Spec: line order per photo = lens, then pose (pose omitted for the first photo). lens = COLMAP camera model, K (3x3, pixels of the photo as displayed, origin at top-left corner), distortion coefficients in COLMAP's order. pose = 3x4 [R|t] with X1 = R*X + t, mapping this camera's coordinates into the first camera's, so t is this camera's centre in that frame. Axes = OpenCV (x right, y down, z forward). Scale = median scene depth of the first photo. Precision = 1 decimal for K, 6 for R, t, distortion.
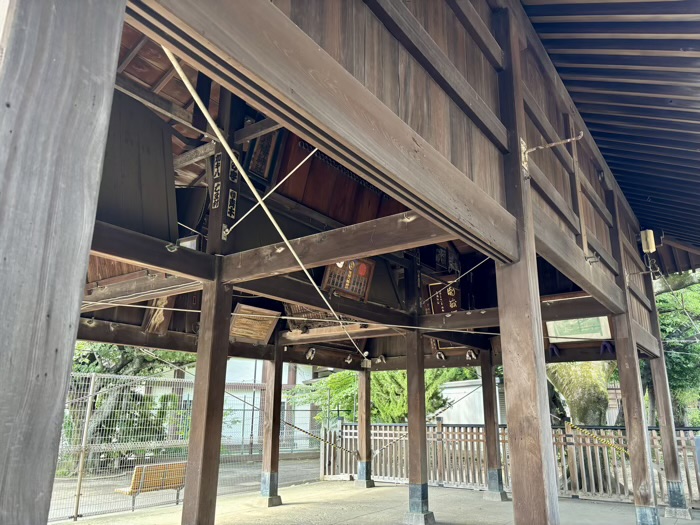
lens RADIAL K [[526.9, 0, 351.4], [0, 526.9, 261.9], [0, 0, 1]] dist [0.059362, -0.066404]
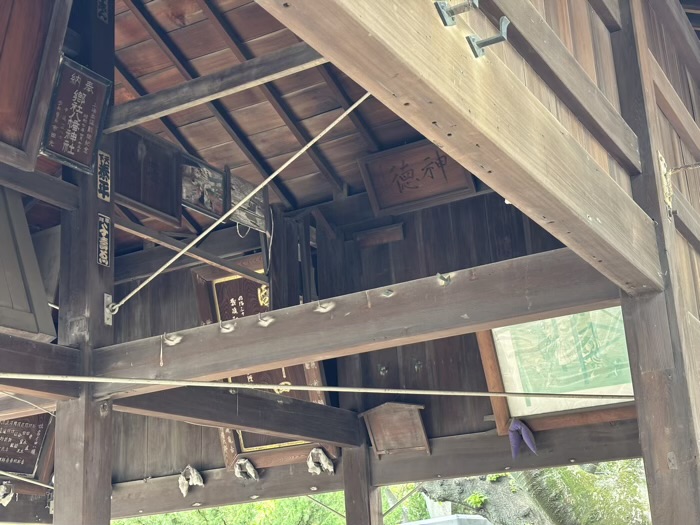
lens RADIAL K [[1054.8, 0, 349.5], [0, 1054.8, 263.5], [0, 0, 1]] dist [0.016521, 0.000000]
pose [[0.991793, -0.035397, 0.122857, 0.204312], [0.038682, 0.998952, -0.024458, 0.070492], [-0.121863, 0.029009, 0.992123, 0.325165]]
